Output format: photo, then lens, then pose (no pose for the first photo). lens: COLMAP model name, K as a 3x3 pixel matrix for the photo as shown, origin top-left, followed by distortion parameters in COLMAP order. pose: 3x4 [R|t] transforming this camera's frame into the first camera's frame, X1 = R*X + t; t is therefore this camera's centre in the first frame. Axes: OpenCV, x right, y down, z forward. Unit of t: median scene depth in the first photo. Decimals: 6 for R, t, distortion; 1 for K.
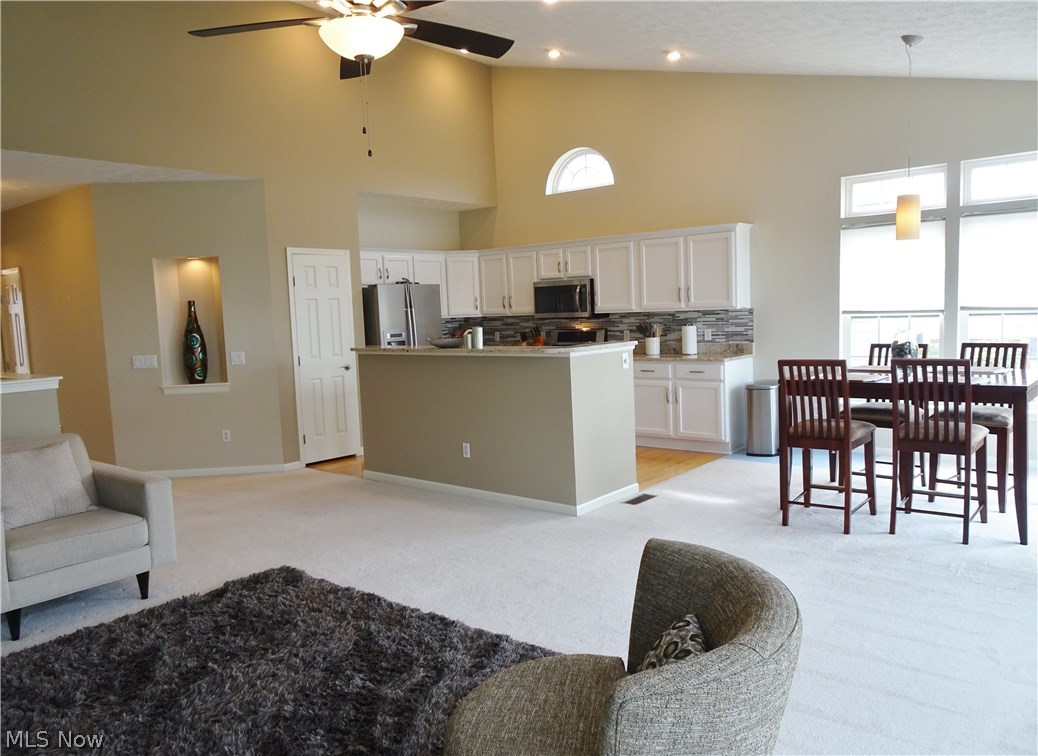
lens RADIAL K [[759.4, 0, 519.0], [0, 759.4, 378.0], [0, 0, 1]] dist [-0.025972, 0.000327]
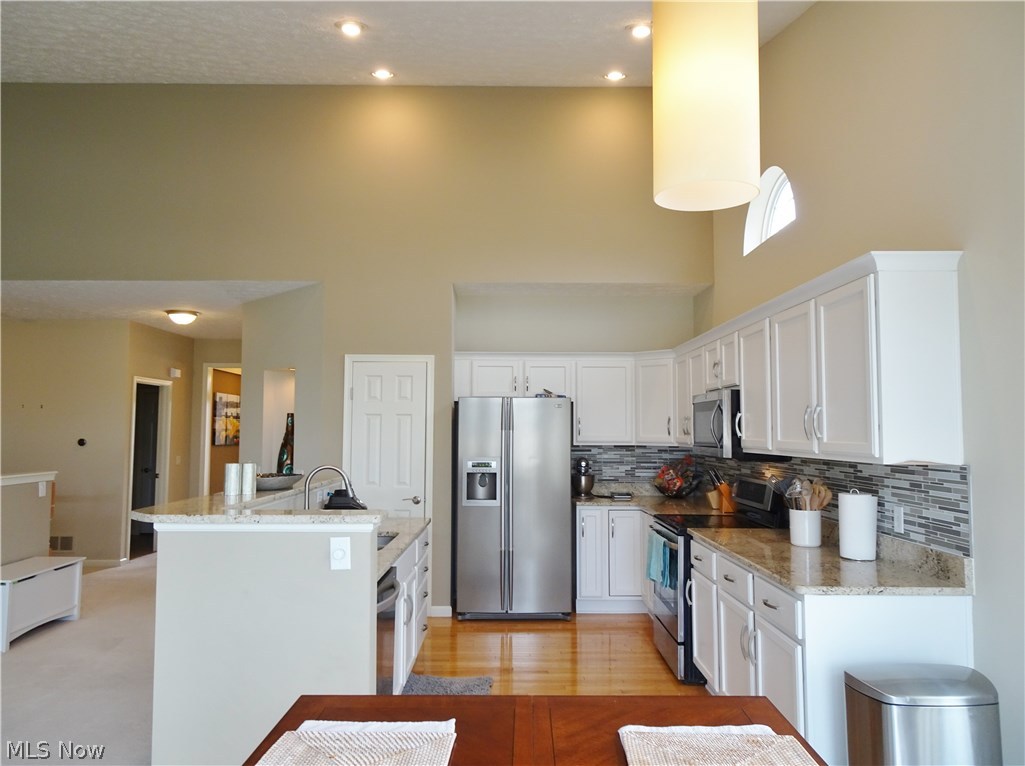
lens RADIAL K [[731.6, 0, 512.5], [0, 731.6, 383.0], [0, 0, 1]] dist [0.007378, 0.004710]
pose [[0.641073, -0.009649, -0.767419, 0.439005], [-0.097234, 0.990843, -0.093684, -0.075372], [0.761296, 0.134677, 0.634264, 0.578735]]
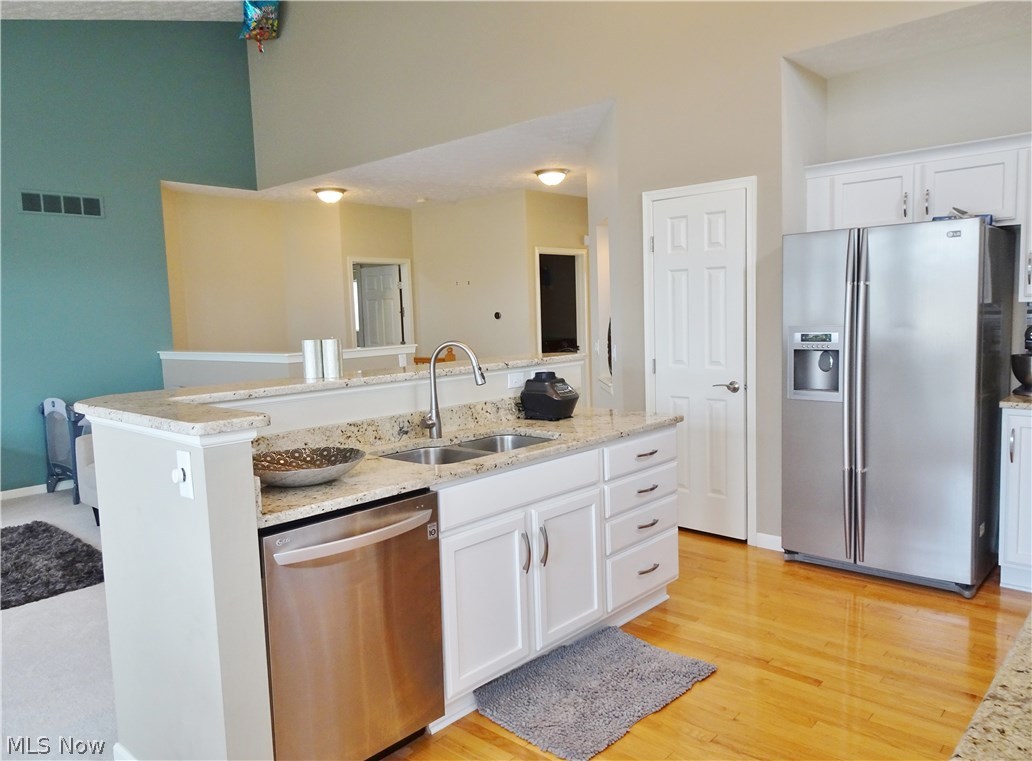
lens RADIAL K [[745.9, 0, 516.0], [0, 745.9, 380.5], [0, 0, 1]] dist [0.014360, -0.000159]
pose [[-0.053152, 0.135512, -0.989349, 0.345048], [-0.054789, 0.988861, 0.138388, -0.089389], [0.997082, 0.061561, -0.045135, 0.874596]]
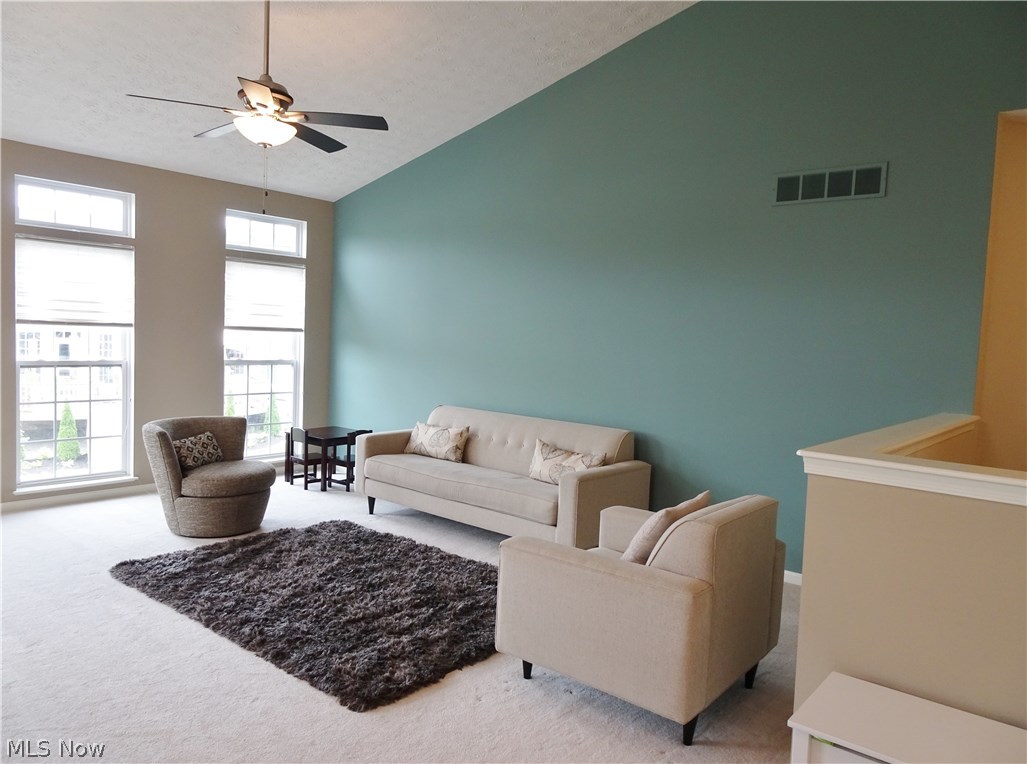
lens RADIAL K [[703.3, 0, 513.5], [0, 703.3, 382.0], [0, 0, 1]] dist [0.000766, -0.000384]
pose [[-0.999677, -0.003504, -0.025164, -0.226455], [-0.007384, 0.987764, 0.155784, -0.071755], [0.024310, 0.155920, -0.987471, 0.881836]]
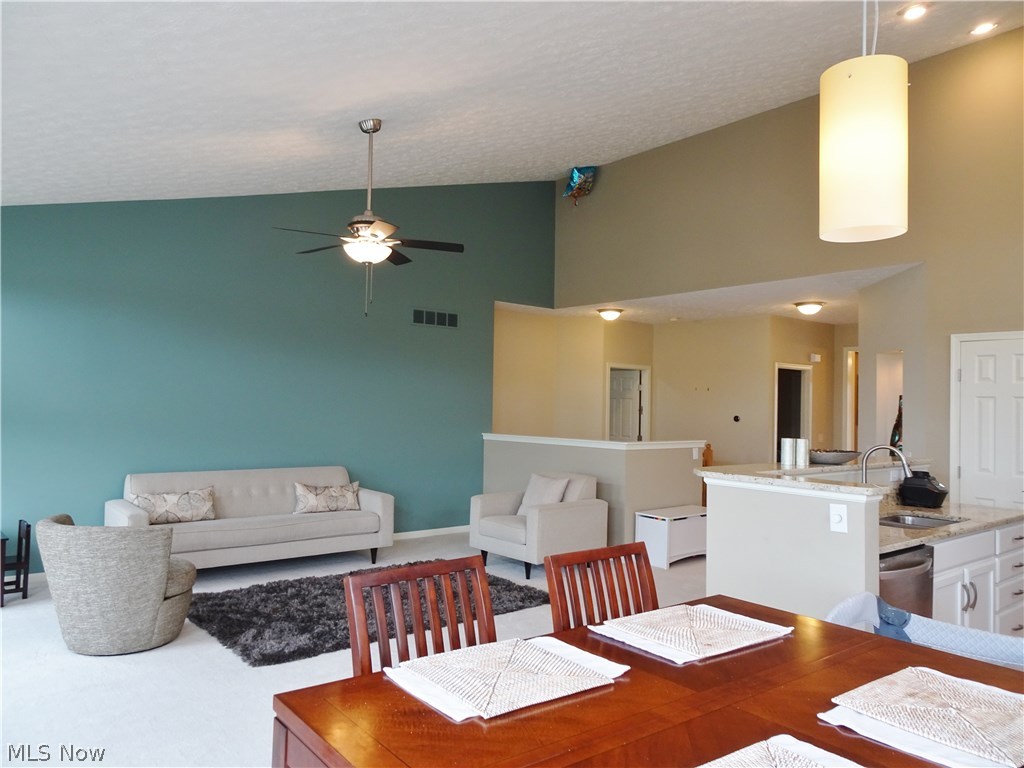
lens RADIAL K [[730.9, 0, 512.0], [0, 730.9, 384.0], [0, 0, 1]] dist [0.007378, 0.004710]
pose [[-0.194727, 0.008725, -0.980819, 0.553150], [-0.102140, 0.994344, 0.029123, -0.086880], [0.975525, 0.105852, -0.192735, 0.646671]]
